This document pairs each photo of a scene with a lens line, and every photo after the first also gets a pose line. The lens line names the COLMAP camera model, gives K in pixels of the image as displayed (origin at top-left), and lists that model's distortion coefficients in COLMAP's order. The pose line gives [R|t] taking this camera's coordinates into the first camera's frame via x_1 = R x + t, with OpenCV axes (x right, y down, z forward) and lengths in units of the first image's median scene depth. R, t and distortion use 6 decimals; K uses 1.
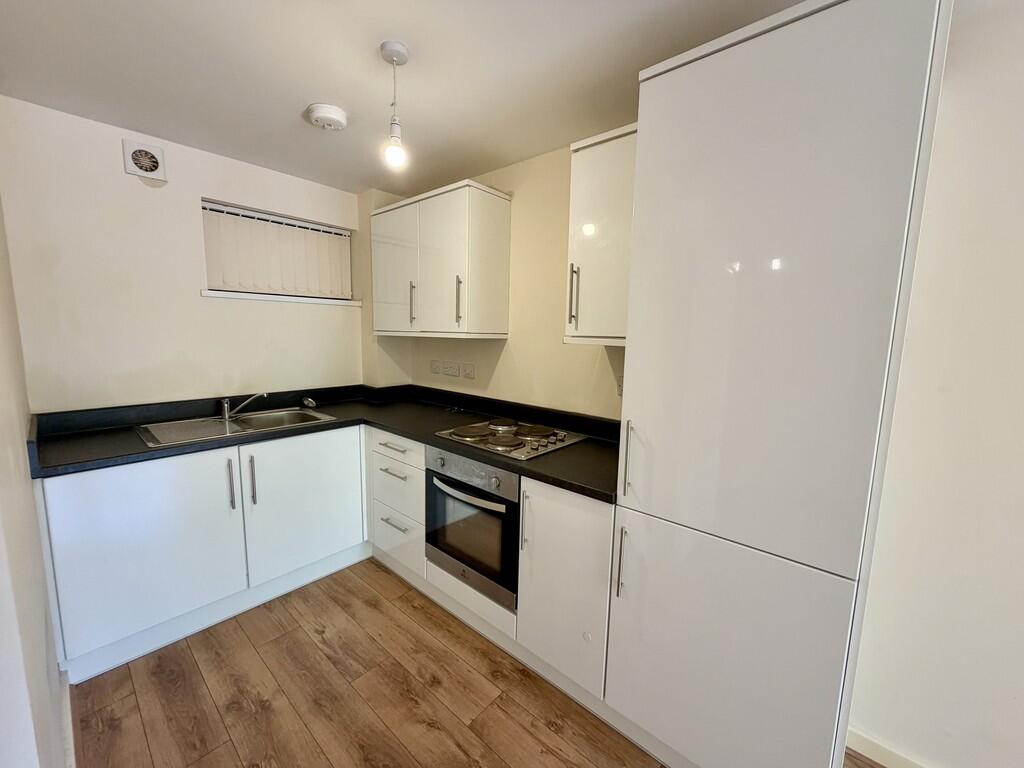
lens RADIAL K [[410.0, 0, 512.0], [0, 410.0, 384.0], [0, 0, 1]] dist [-0.000087, -0.000064]
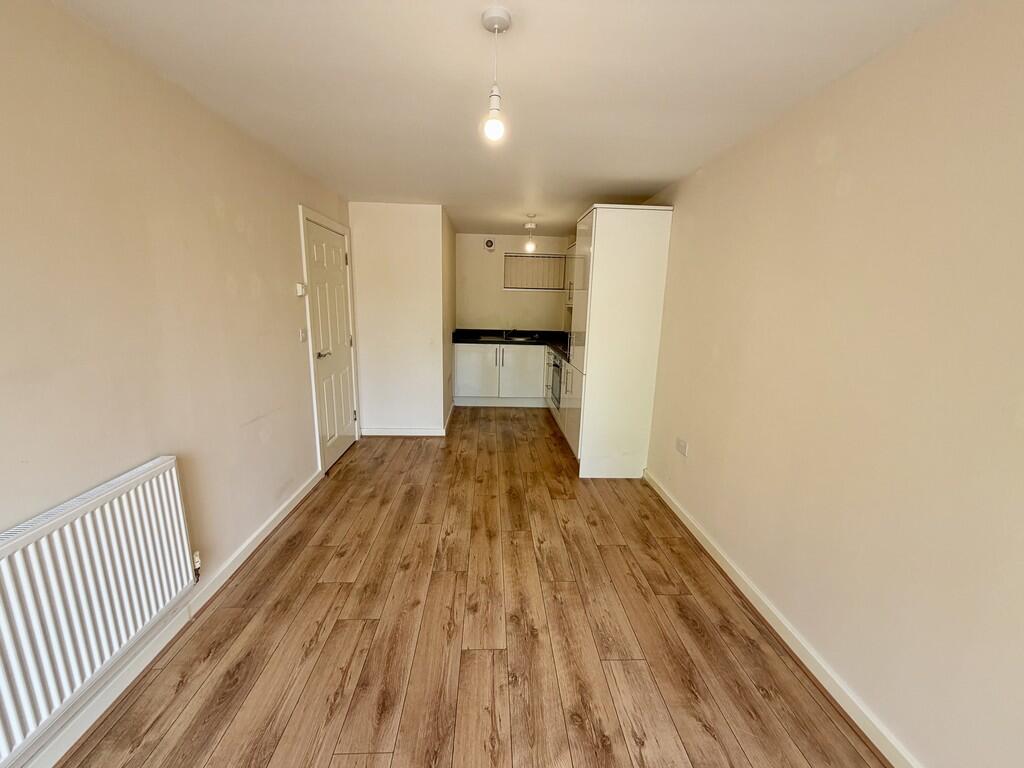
lens RADIAL K [[410.0, 0, 512.0], [0, 410.0, 384.0], [0, 0, 1]] dist [-0.000087, -0.000064]
pose [[0.697590, 0.134076, -0.703840, 1.360098], [-0.098281, 0.990956, 0.091361, 0.147231], [0.709724, 0.005442, 0.704459, -0.895487]]
